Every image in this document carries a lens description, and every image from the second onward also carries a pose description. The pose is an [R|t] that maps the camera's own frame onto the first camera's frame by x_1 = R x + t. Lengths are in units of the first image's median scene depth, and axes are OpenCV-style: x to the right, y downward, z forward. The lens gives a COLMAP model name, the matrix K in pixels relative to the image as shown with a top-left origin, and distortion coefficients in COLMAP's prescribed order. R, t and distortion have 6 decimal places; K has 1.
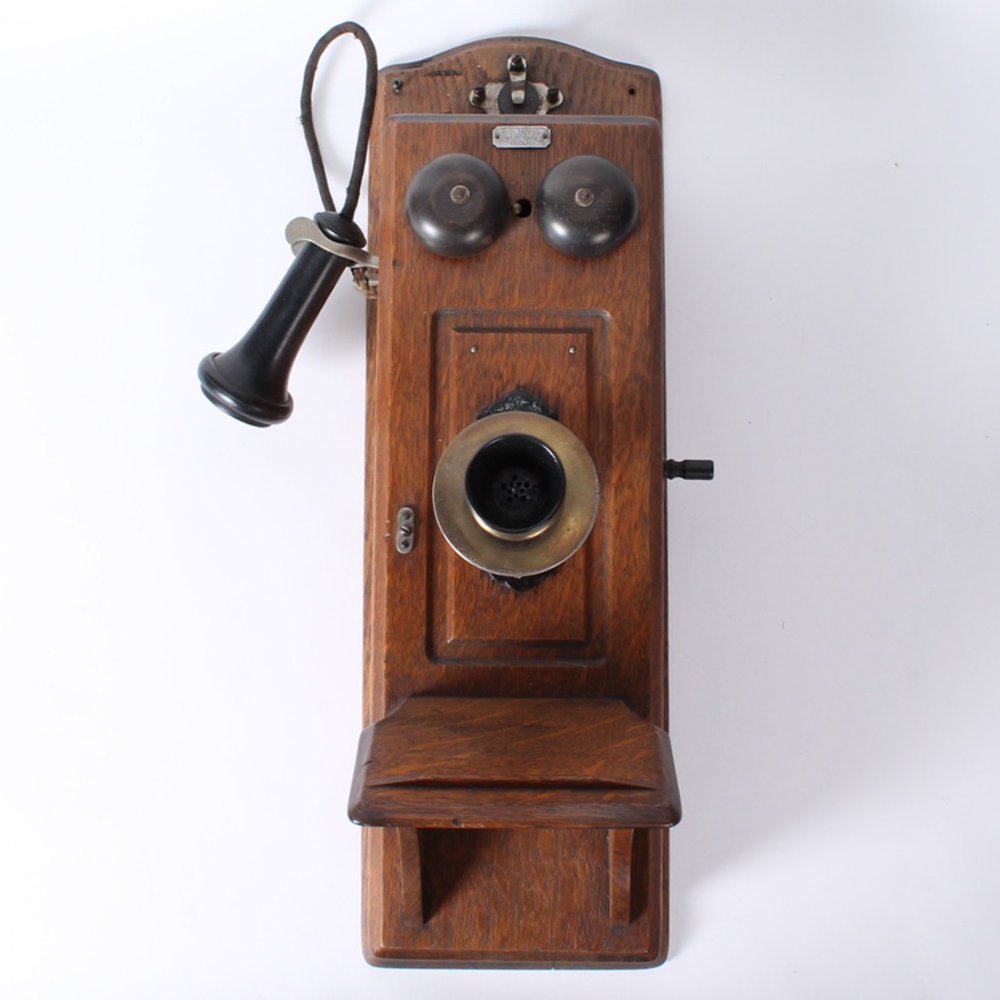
lens RADIAL K [[1342.5, 0, 469.2], [0, 1342.5, 366.0], [0, 0, 1]] dist [-0.179945, 0.151992]
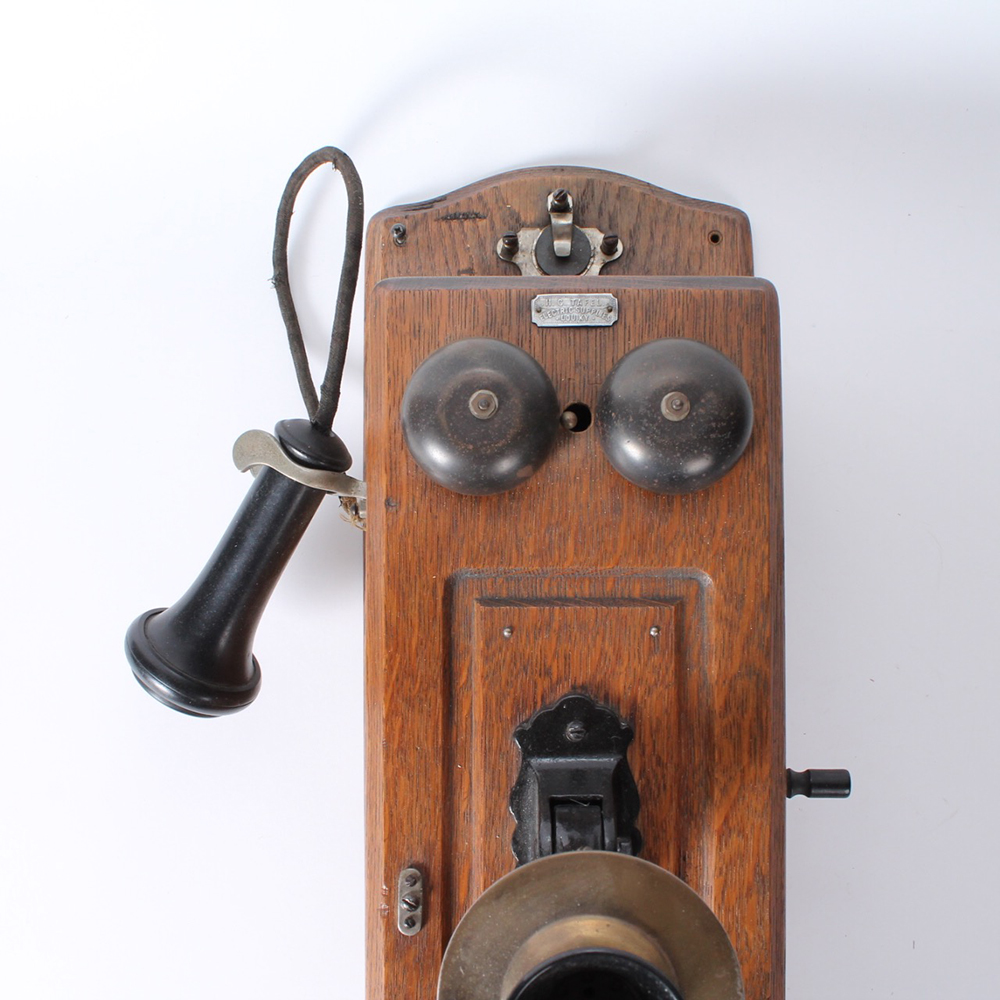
lens RADIAL K [[1095.4, 0, 497.0], [0, 1095.4, 501.1], [0, 0, 1]] dist [-0.153726, 0.029674]
pose [[0.999913, -0.012553, -0.004172, 0.001292], [0.012707, 0.999151, 0.039177, -0.099509], [0.003677, -0.039227, 0.999224, 0.458190]]
